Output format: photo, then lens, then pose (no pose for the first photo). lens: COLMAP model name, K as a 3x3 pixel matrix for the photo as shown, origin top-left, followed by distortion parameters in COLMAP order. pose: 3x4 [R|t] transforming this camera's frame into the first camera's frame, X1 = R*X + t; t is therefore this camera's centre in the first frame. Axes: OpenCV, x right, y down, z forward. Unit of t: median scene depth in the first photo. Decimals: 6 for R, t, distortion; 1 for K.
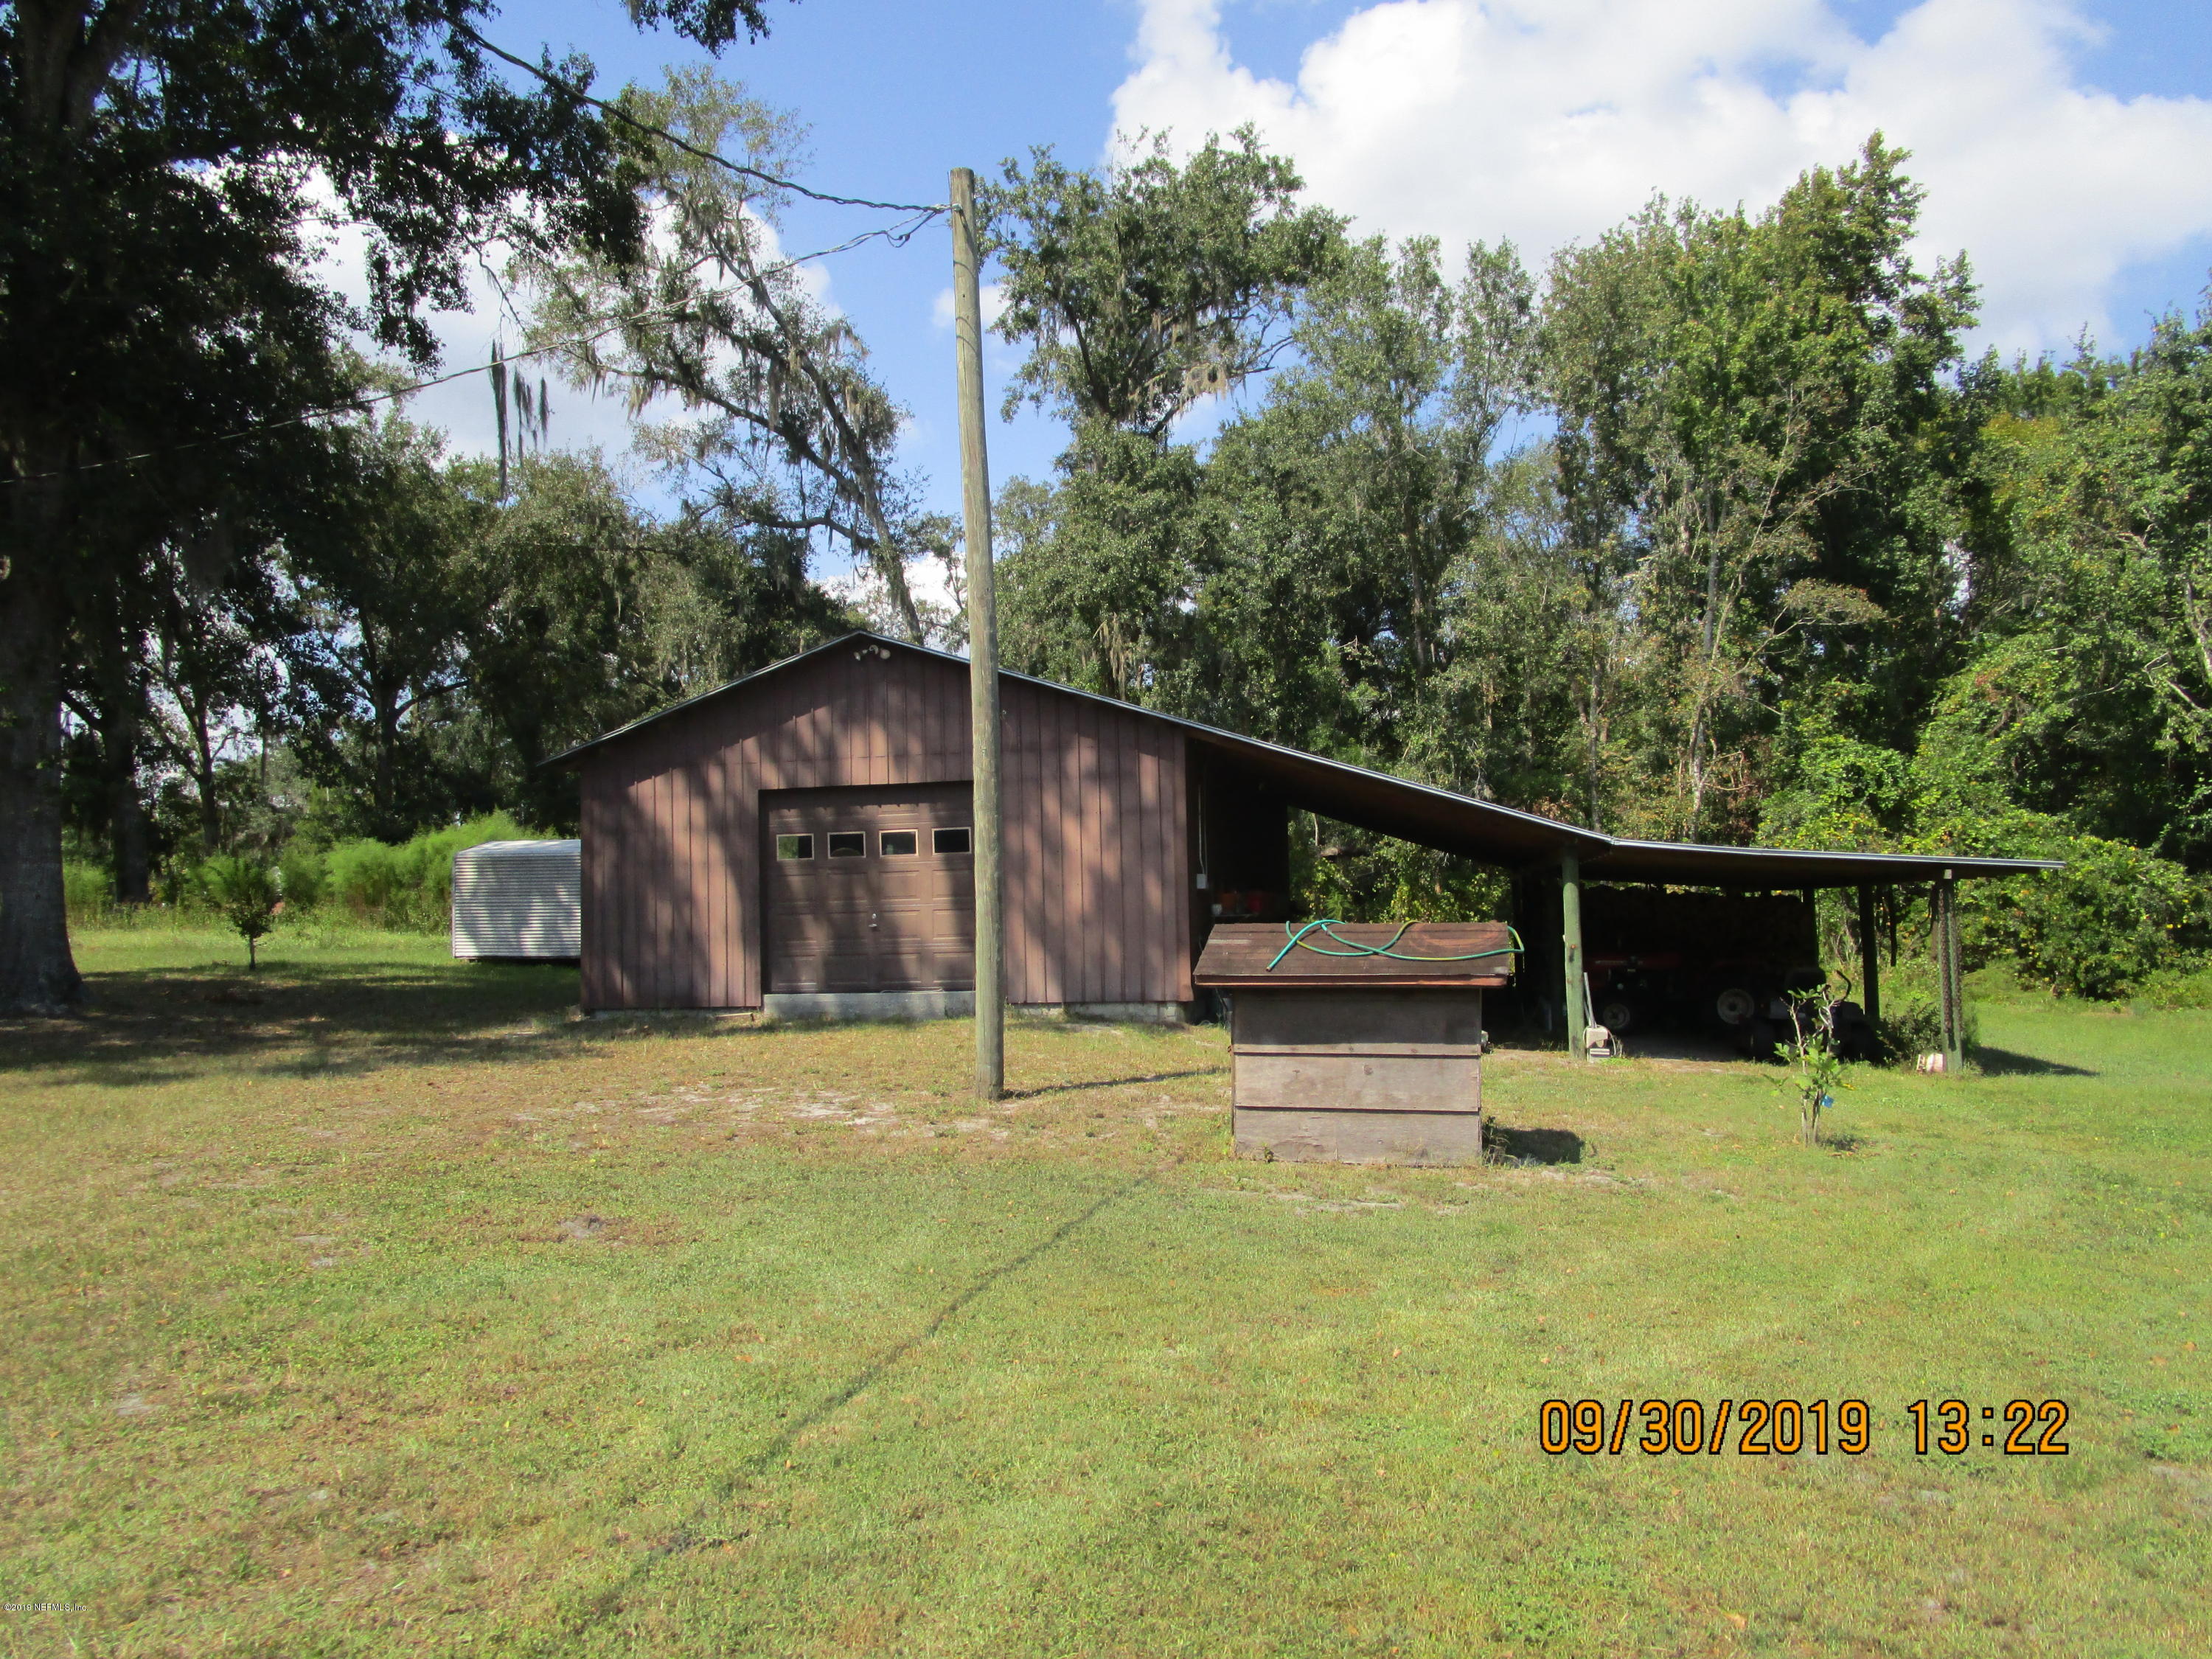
lens RADIAL K [[1536.5, 0, 1106.0], [0, 1536.5, 829.5], [0, 0, 1]] dist [0.087487, -0.116498]
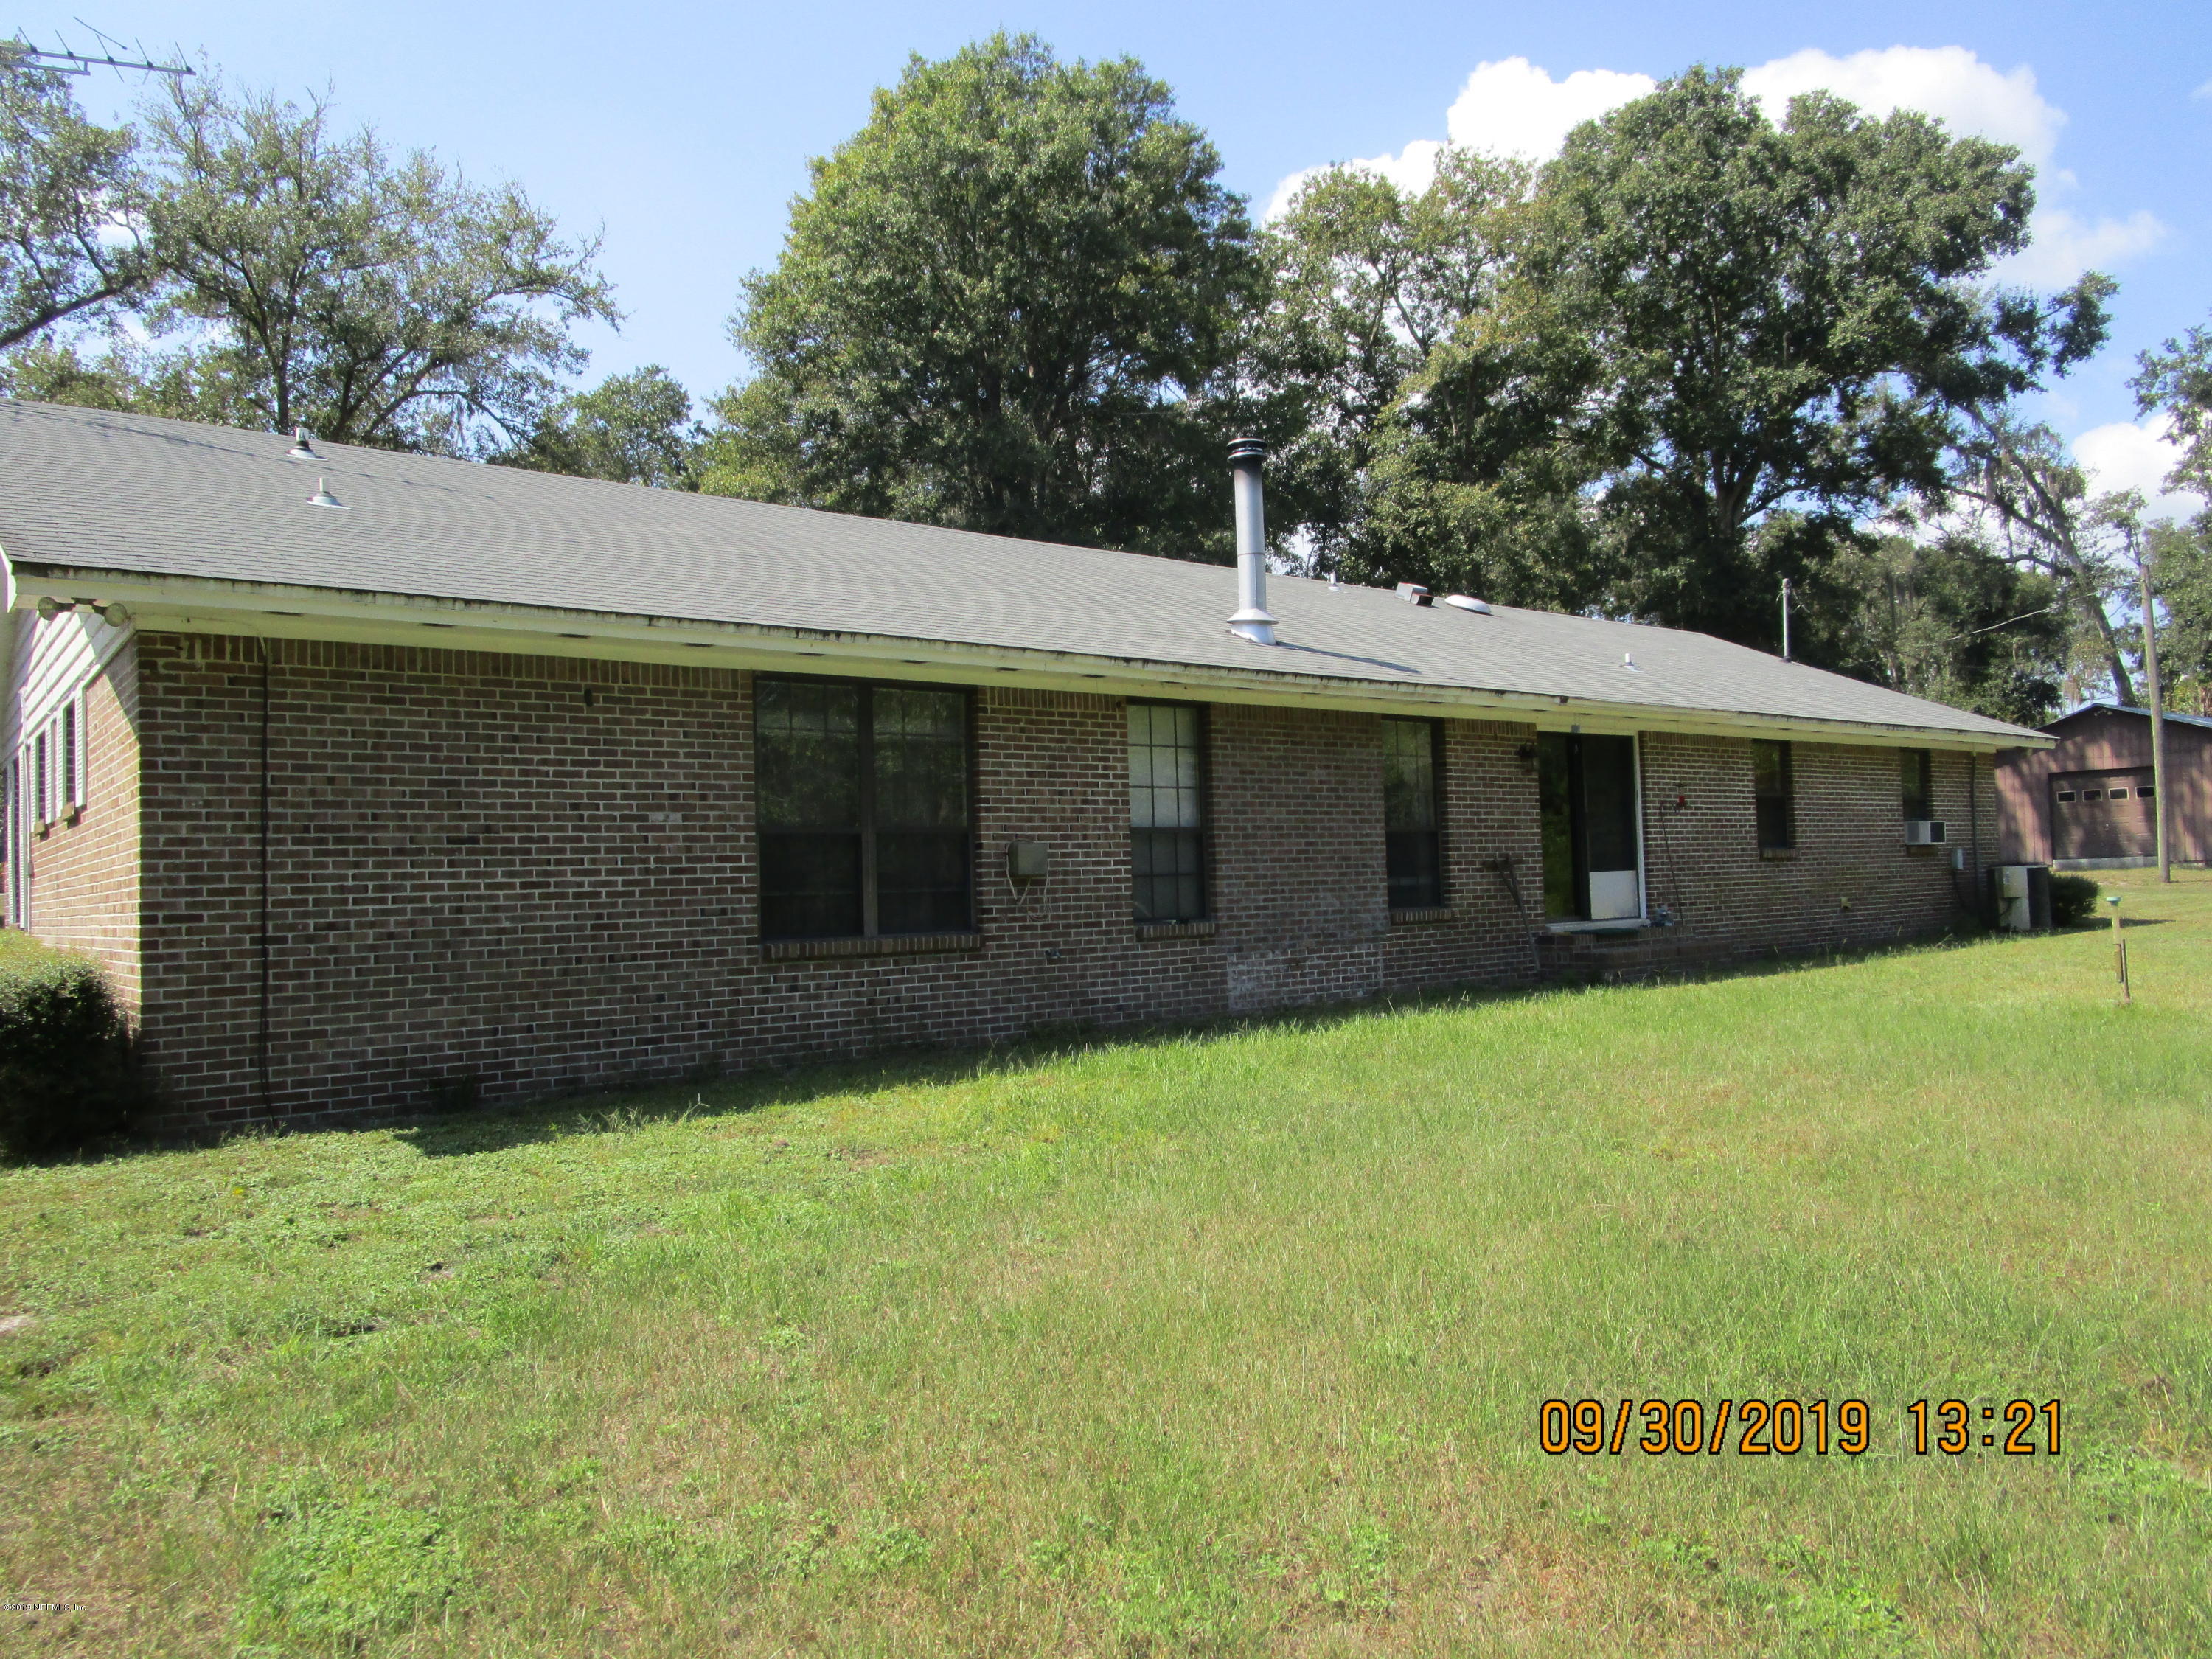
lens RADIAL K [[1536.5, 0, 1106.0], [0, 1536.5, 829.5], [0, 0, 1]] dist [0.087487, -0.116498]
pose [[0.775291, -0.021048, -0.631254, 0.066919], [0.047484, 0.998558, 0.025024, -0.026430], [0.629817, -0.049375, 0.775173, -0.711594]]
